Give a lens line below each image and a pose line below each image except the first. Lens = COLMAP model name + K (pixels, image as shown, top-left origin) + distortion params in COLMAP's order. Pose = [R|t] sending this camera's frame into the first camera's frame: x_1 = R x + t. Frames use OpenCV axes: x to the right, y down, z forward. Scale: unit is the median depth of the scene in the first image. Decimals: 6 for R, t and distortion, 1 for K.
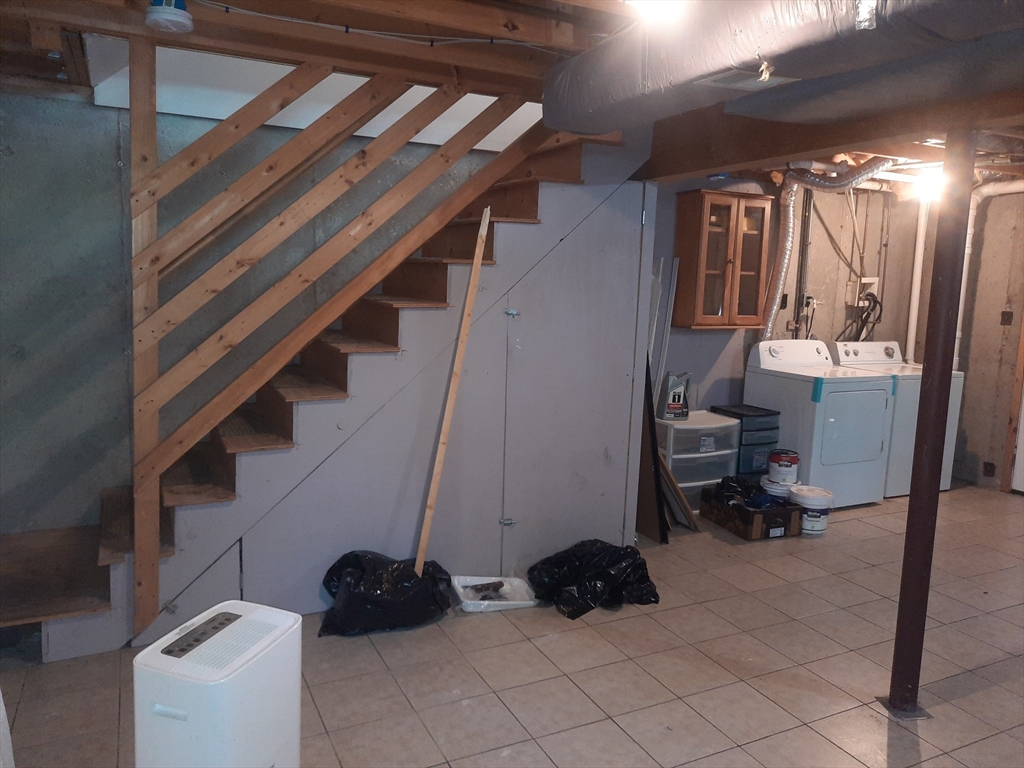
lens RADIAL K [[744.9, 0, 520.3], [0, 744.9, 382.6], [0, 0, 1]] dist [0.024732, -0.004054]
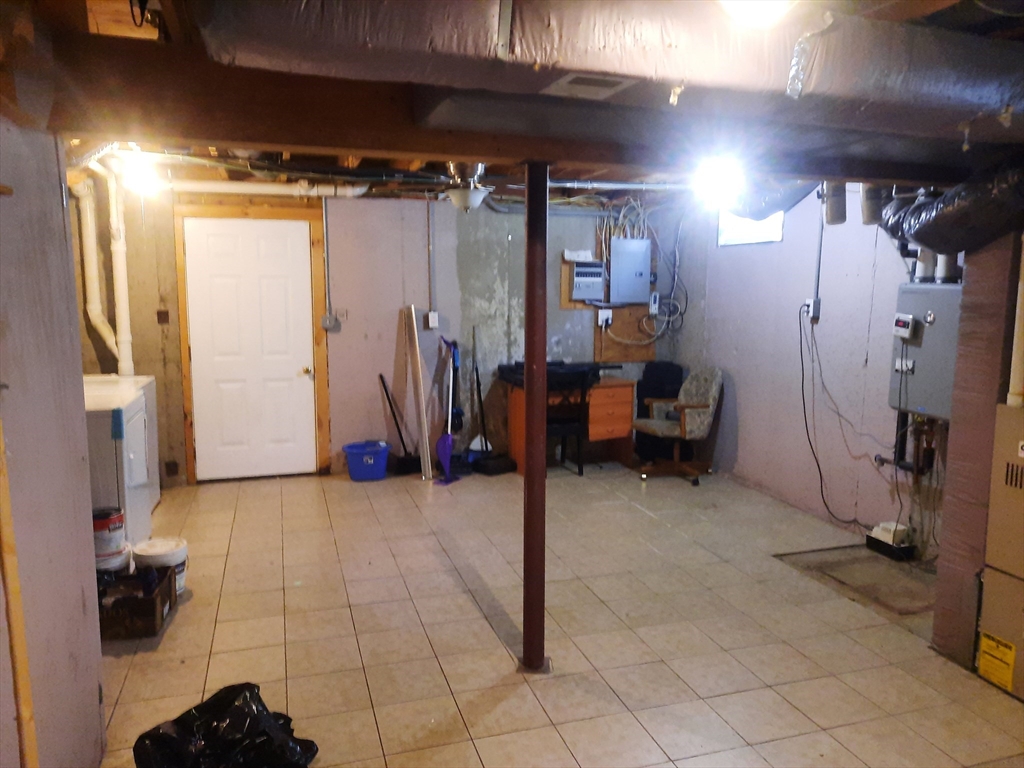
lens RADIAL K [[741.8, 0, 509.8], [0, 741.8, 384.8], [0, 0, 1]] dist [0.051250, -0.041990]
pose [[0.164400, -0.160707, 0.973214, -0.289423], [0.136291, 0.980876, 0.138949, -0.081007], [-0.976933, 0.109797, 0.183159, 0.421995]]
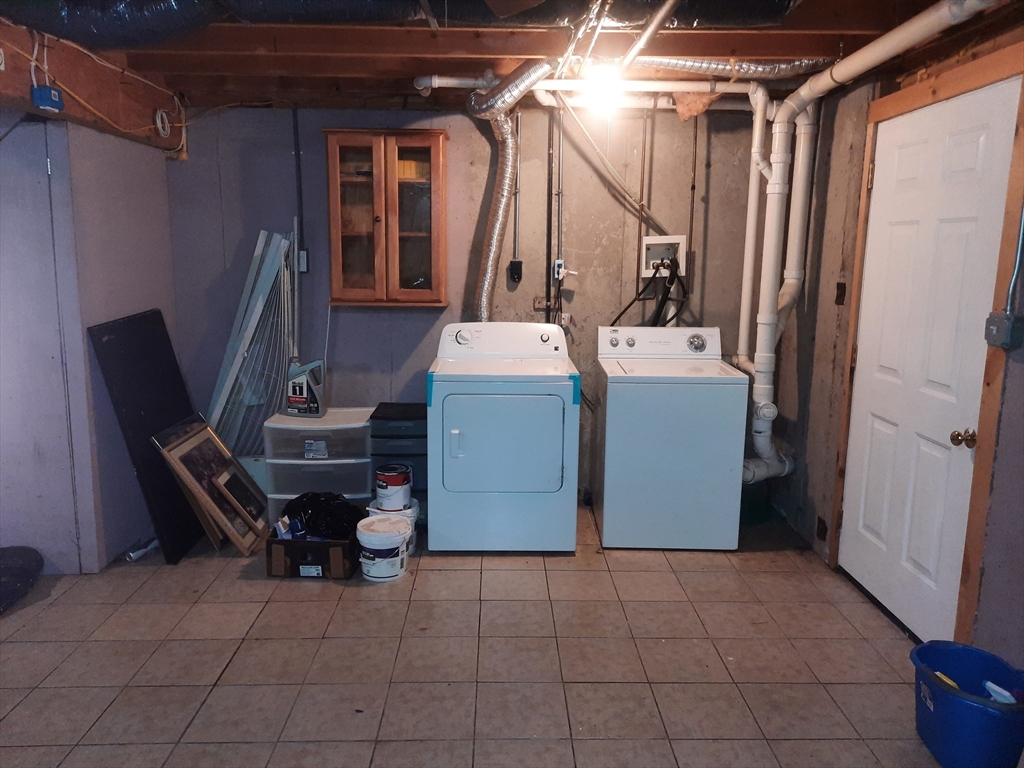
lens RADIAL K [[744.9, 0, 520.3], [0, 744.9, 382.6], [0, 0, 1]] dist [0.024732, -0.004054]
pose [[0.899617, 0.053021, -0.433449, 0.760439], [-0.041602, 0.998493, 0.035795, -0.025929], [0.434694, -0.014169, 0.900467, 0.359433]]
